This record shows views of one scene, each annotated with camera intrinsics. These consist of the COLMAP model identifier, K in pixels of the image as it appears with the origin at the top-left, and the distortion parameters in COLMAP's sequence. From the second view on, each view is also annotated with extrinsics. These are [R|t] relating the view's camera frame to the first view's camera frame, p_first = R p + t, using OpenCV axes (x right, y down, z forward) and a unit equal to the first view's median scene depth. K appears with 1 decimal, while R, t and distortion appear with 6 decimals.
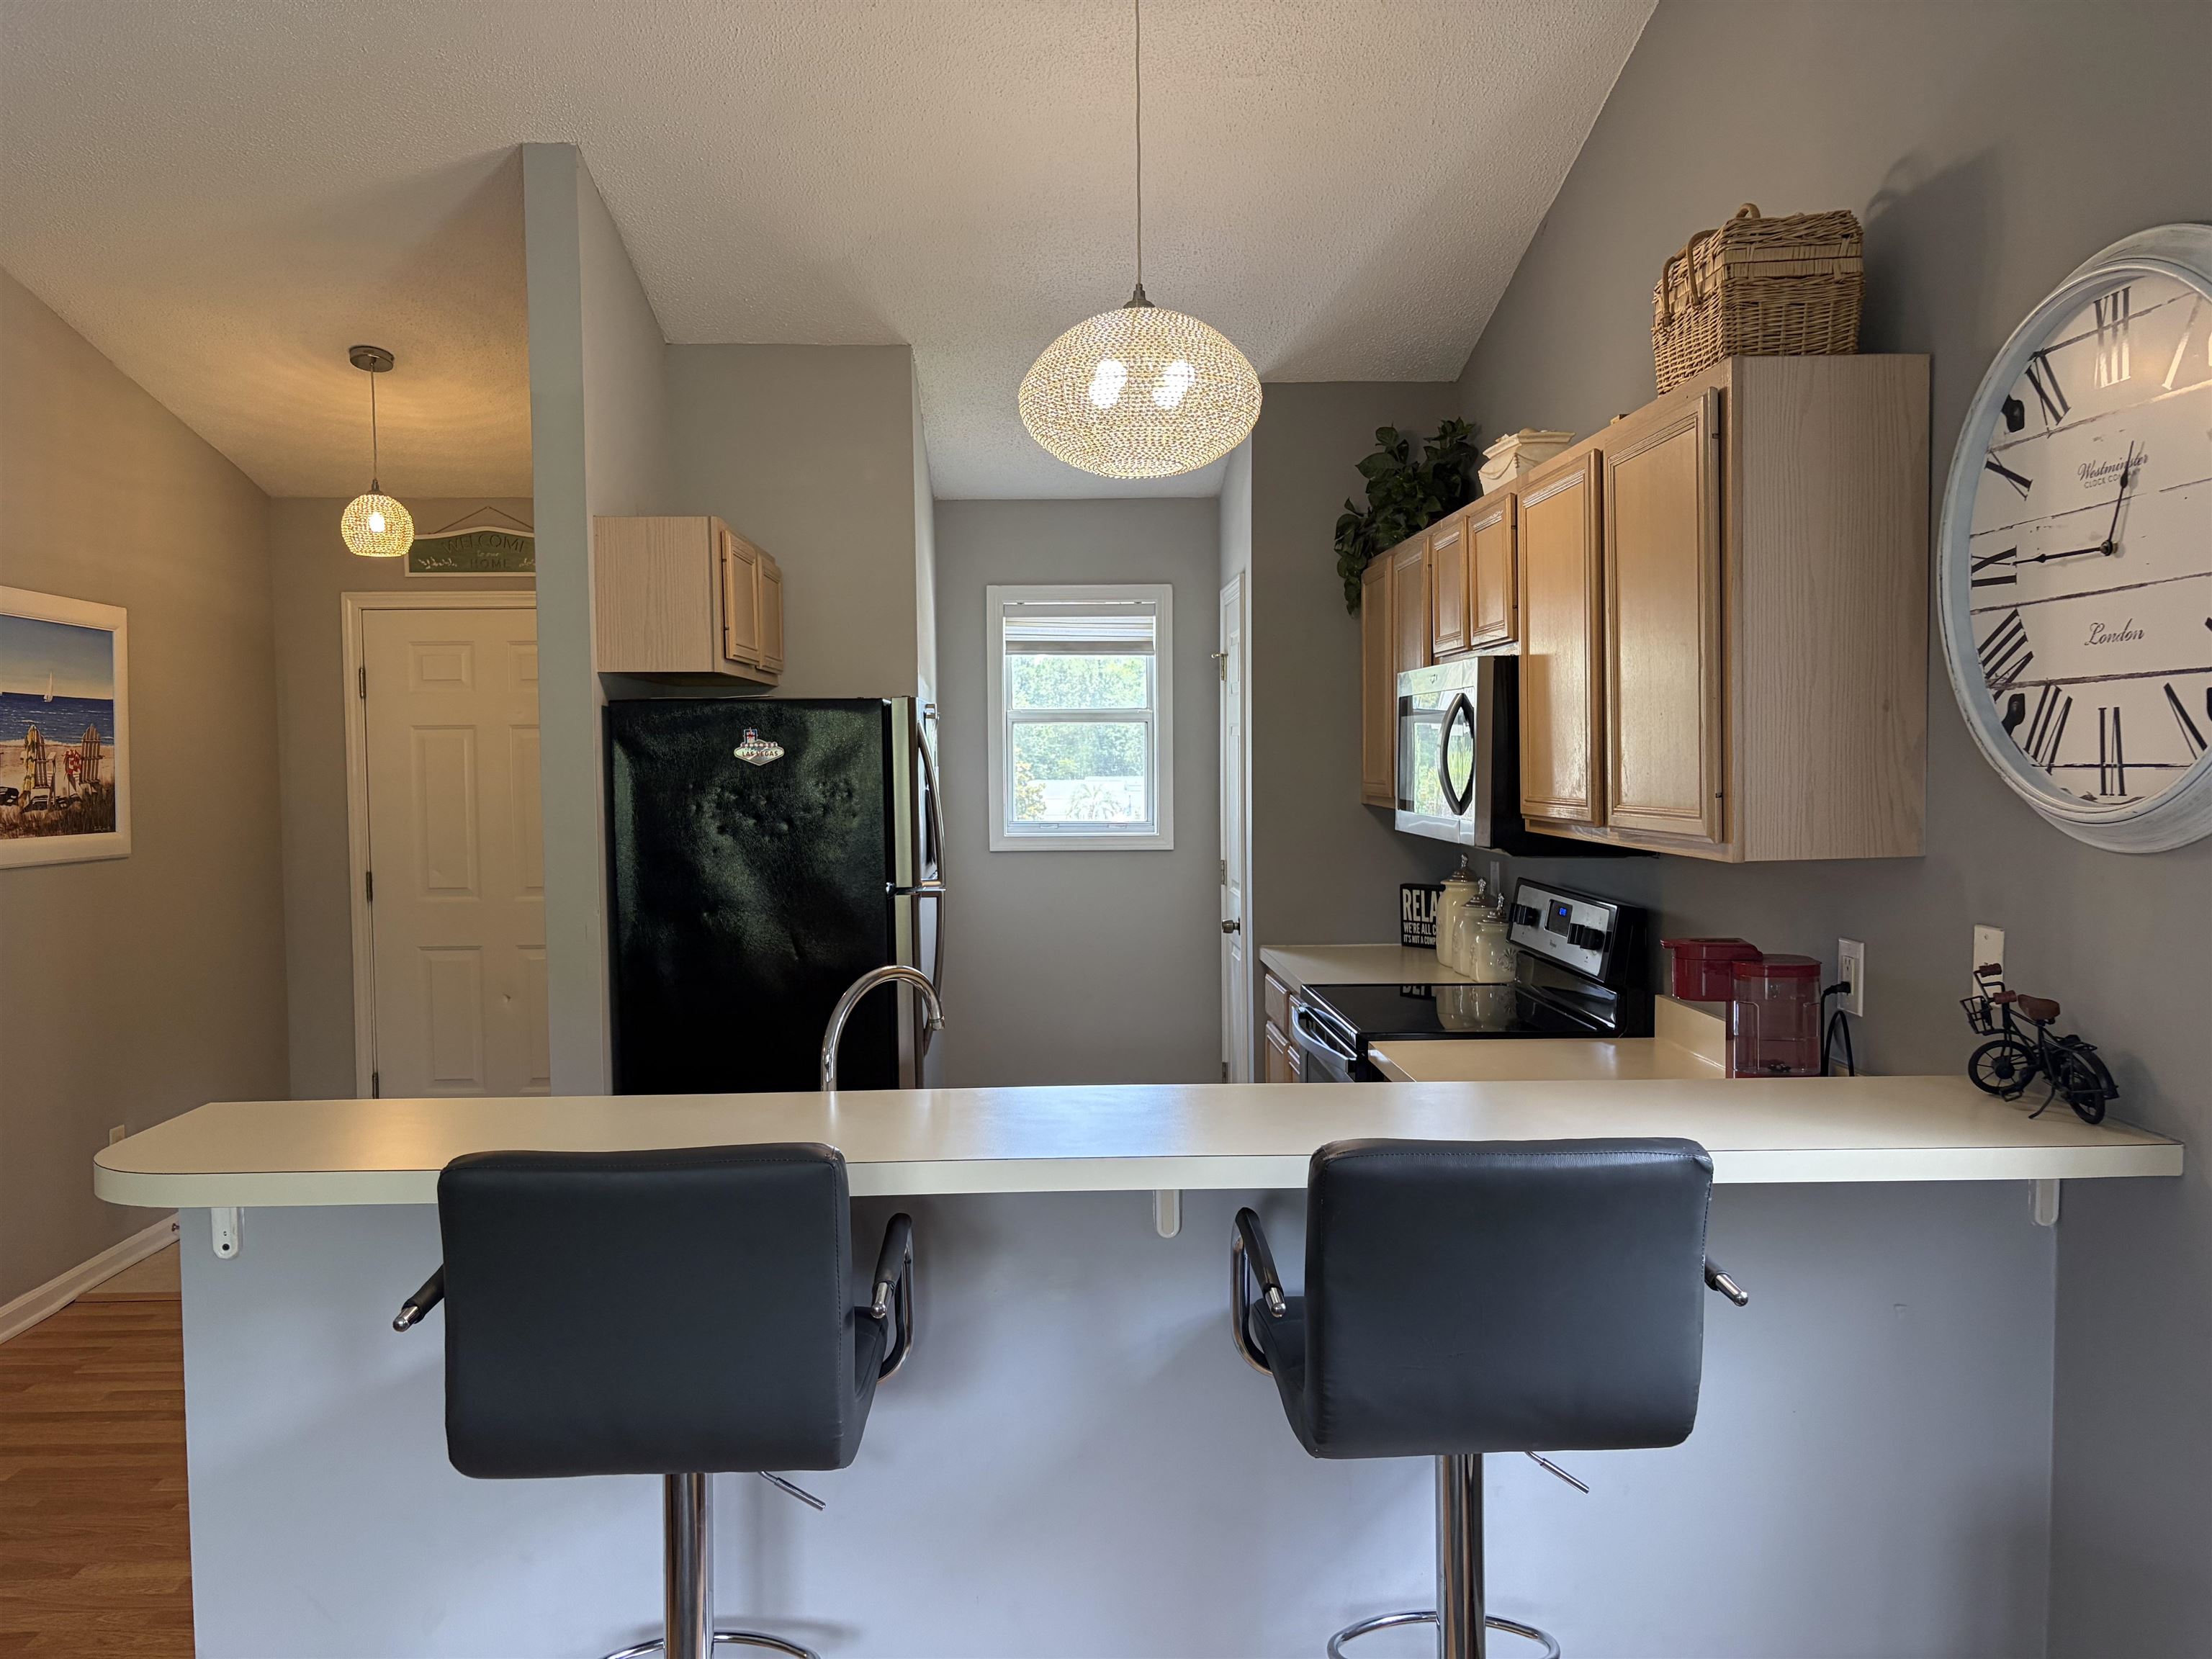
lens RADIAL K [[1682.4, 0, 1091.7], [0, 1682.4, 829.5], [0, 0, 1]] dist [0.046172, -0.073835]
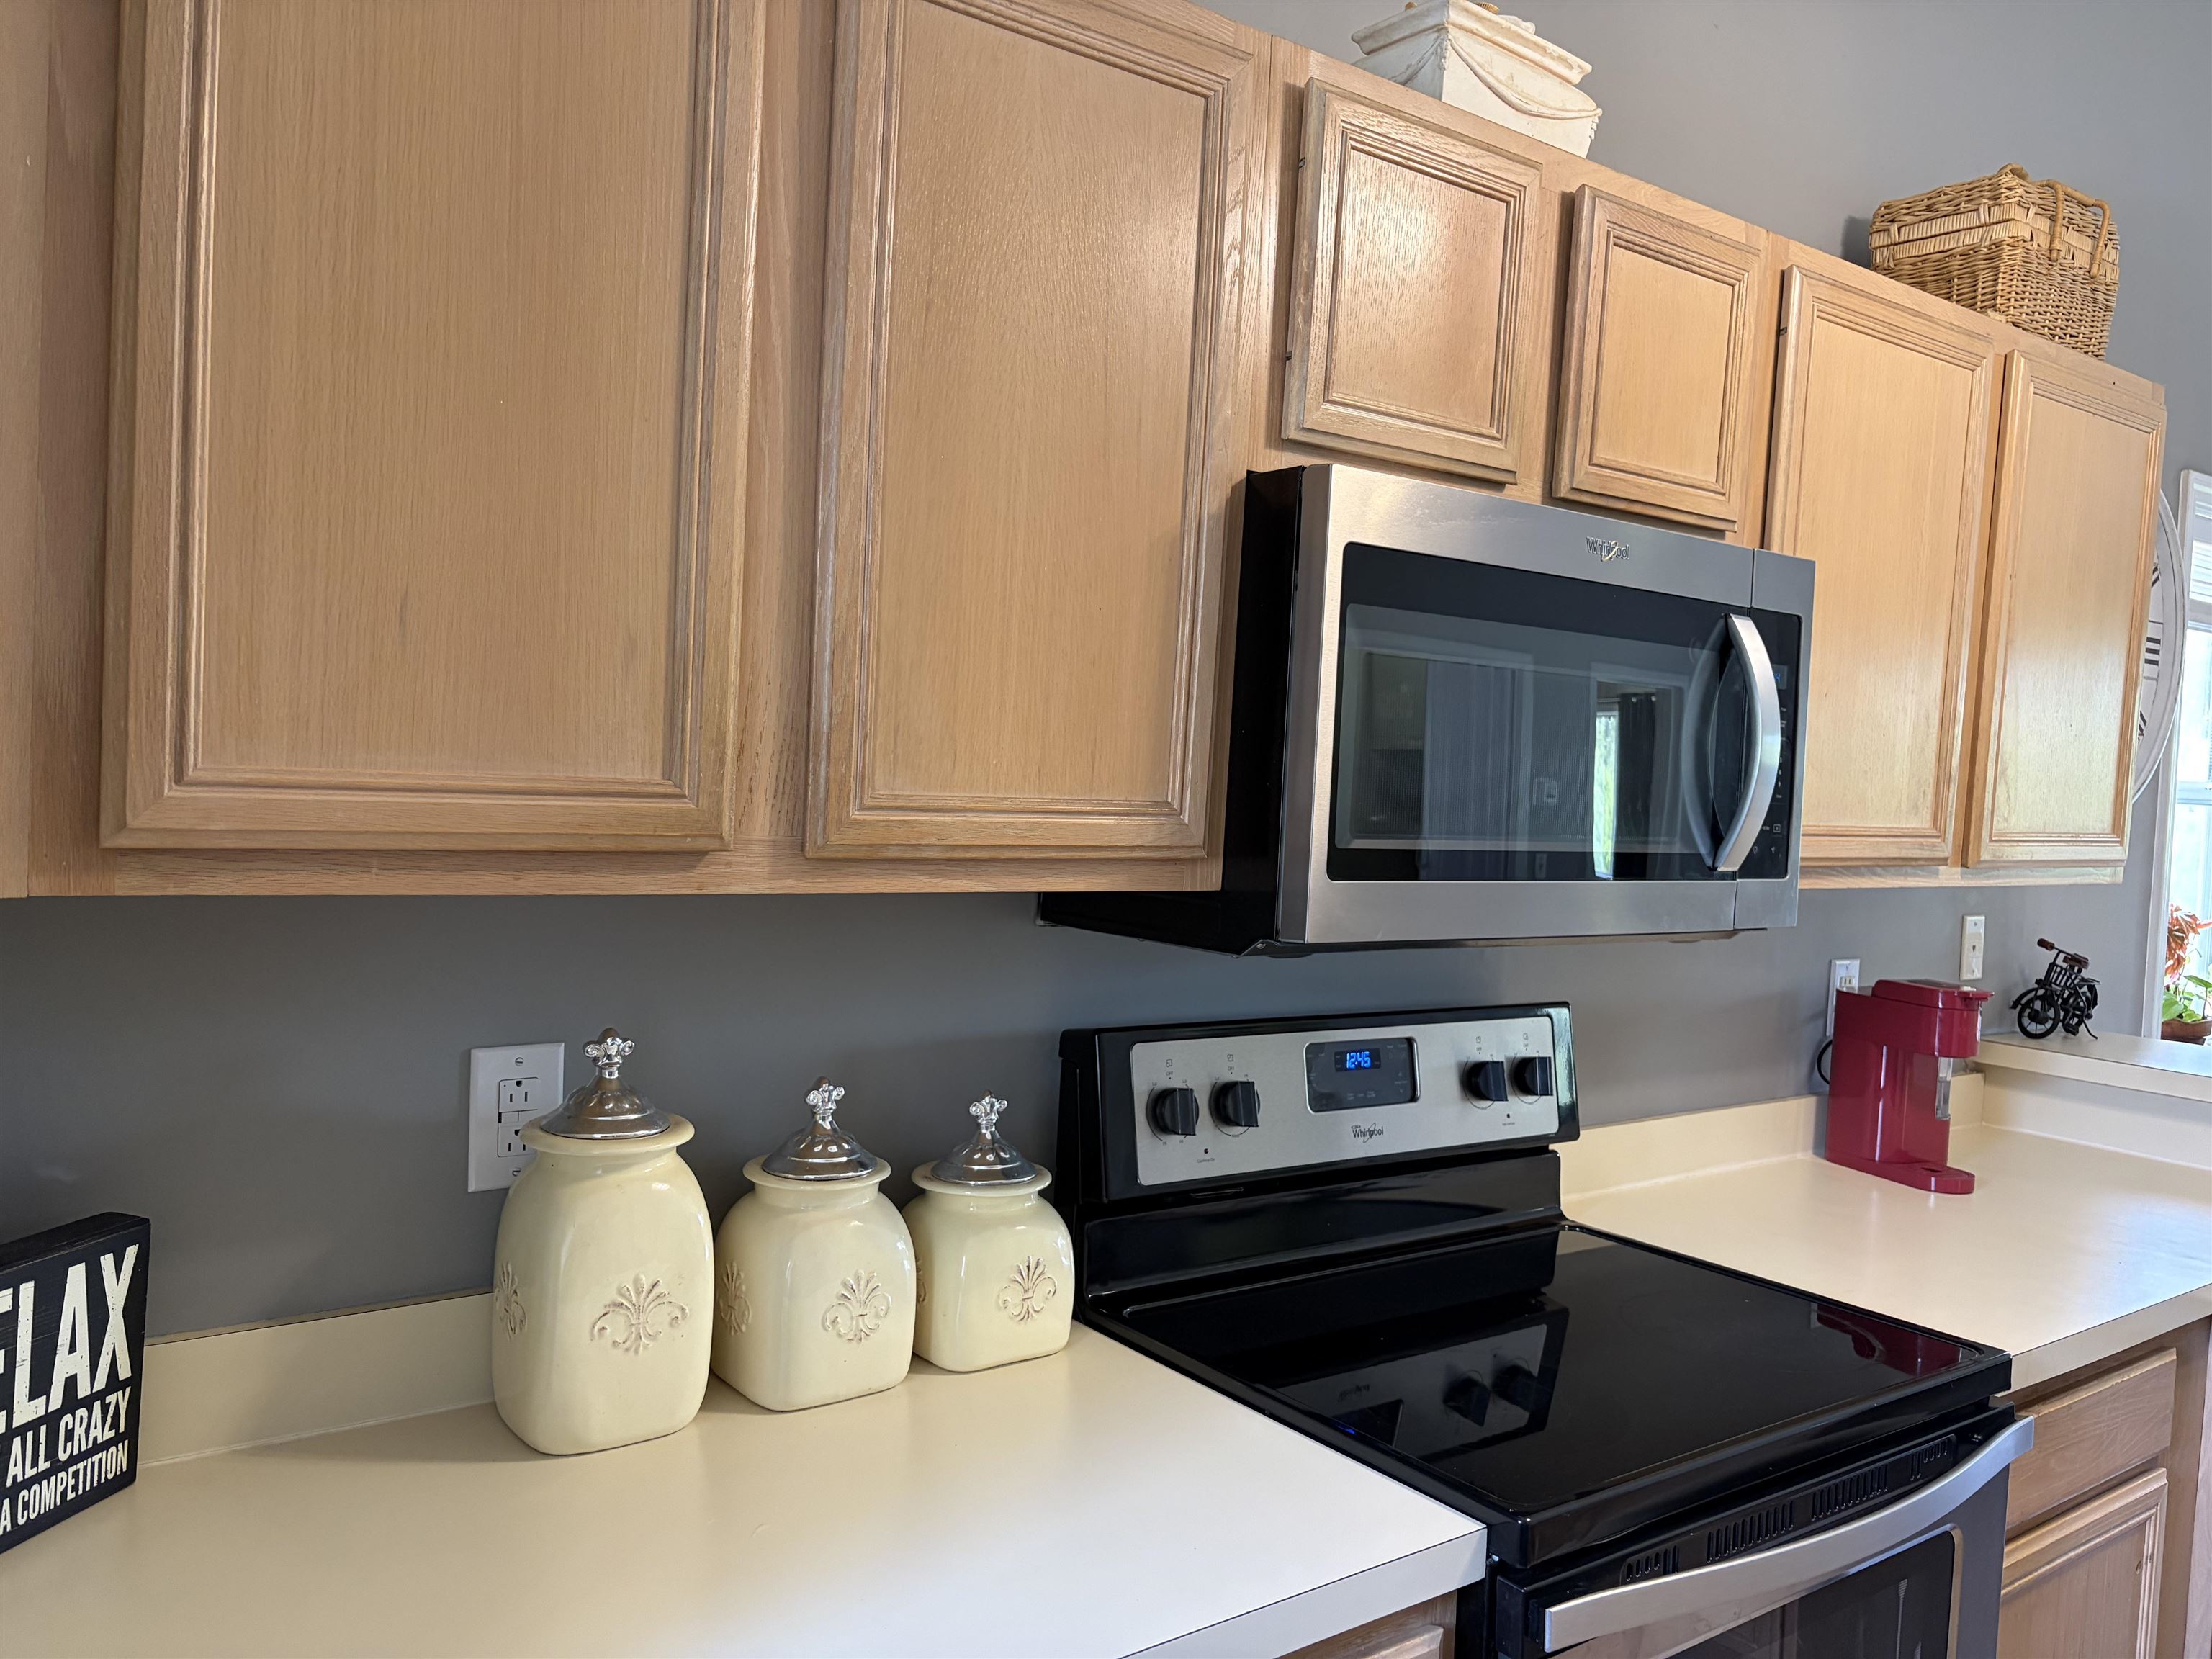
lens RADIAL K [[1669.1, 0, 1099.2], [0, 1669.1, 816.5], [0, 0, 1]] dist [0.011740, -0.003203]
pose [[-0.563554, -0.050968, 0.824505, -0.117761], [-0.007595, 0.998372, 0.056525, -0.081133], [-0.826044, 0.025592, -0.563024, 2.295732]]
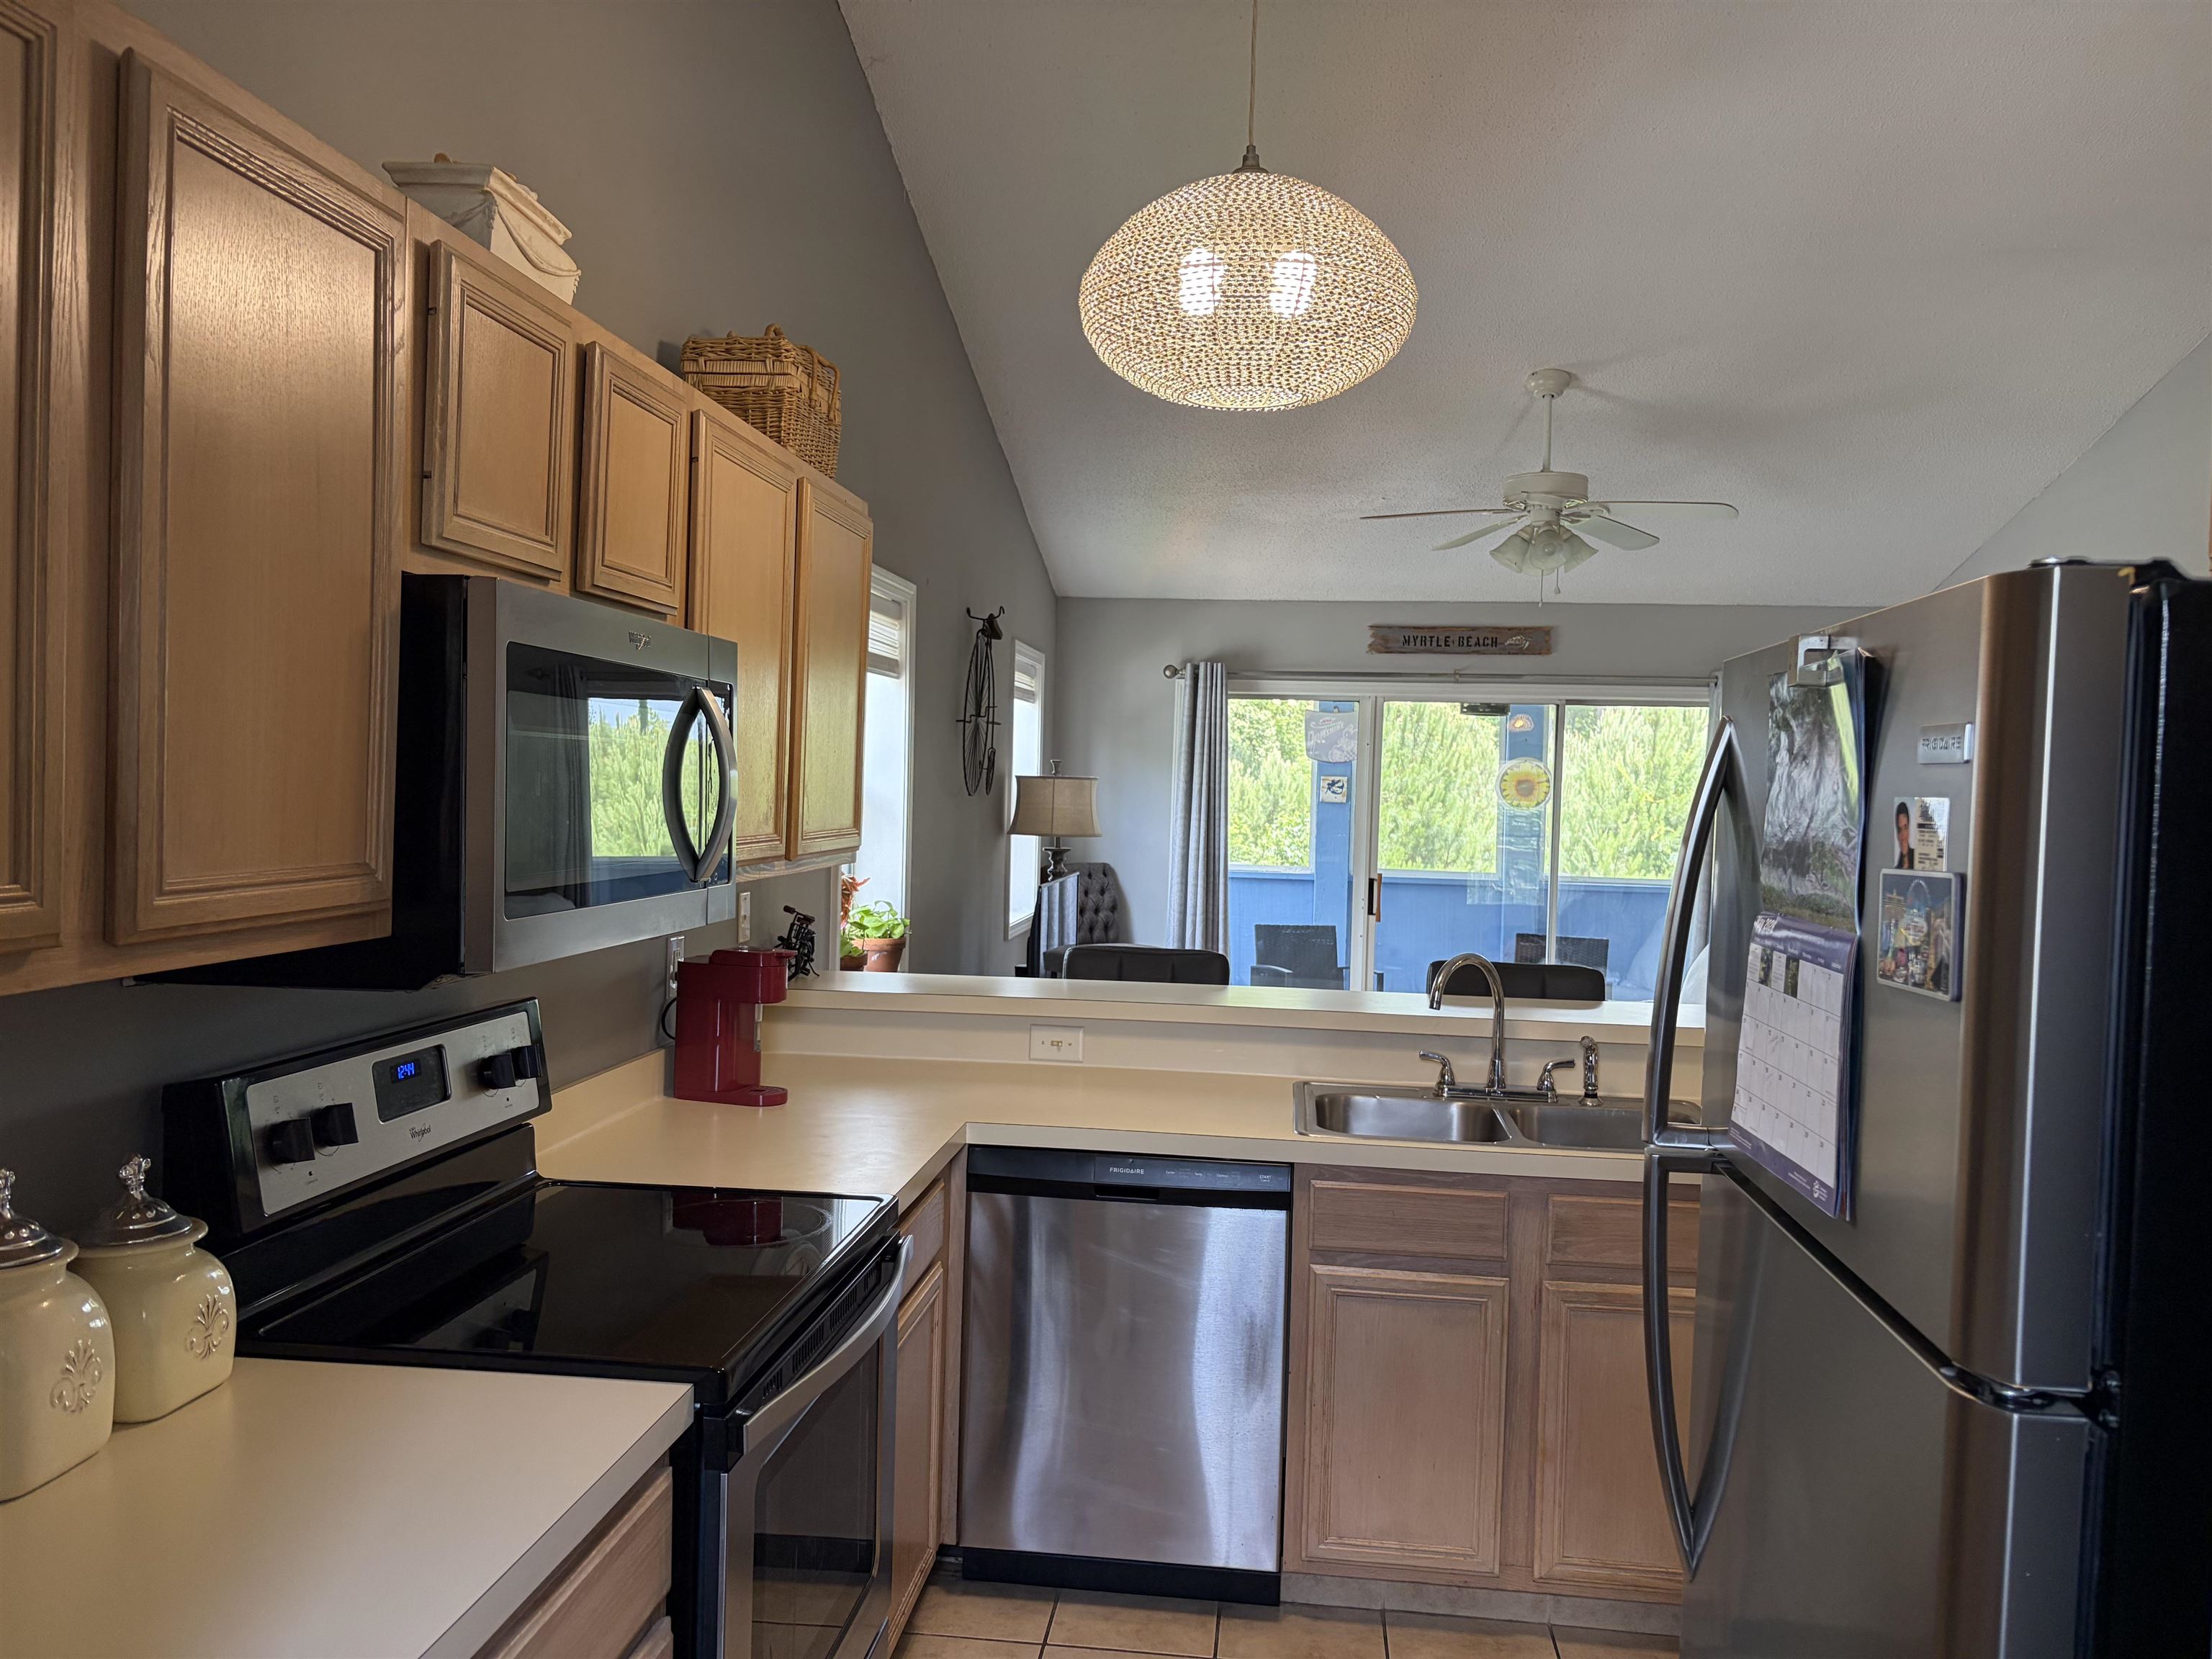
lens RADIAL K [[1662.4, 0, 1107.1], [0, 1662.4, 823.1], [0, 0, 1]] dist [0.019873, -0.004910]
pose [[-0.988798, -0.024143, 0.147295, -0.035887], [-0.014252, 0.997594, 0.067841, -0.121415], [-0.148578, 0.064982, -0.986763, 2.577254]]
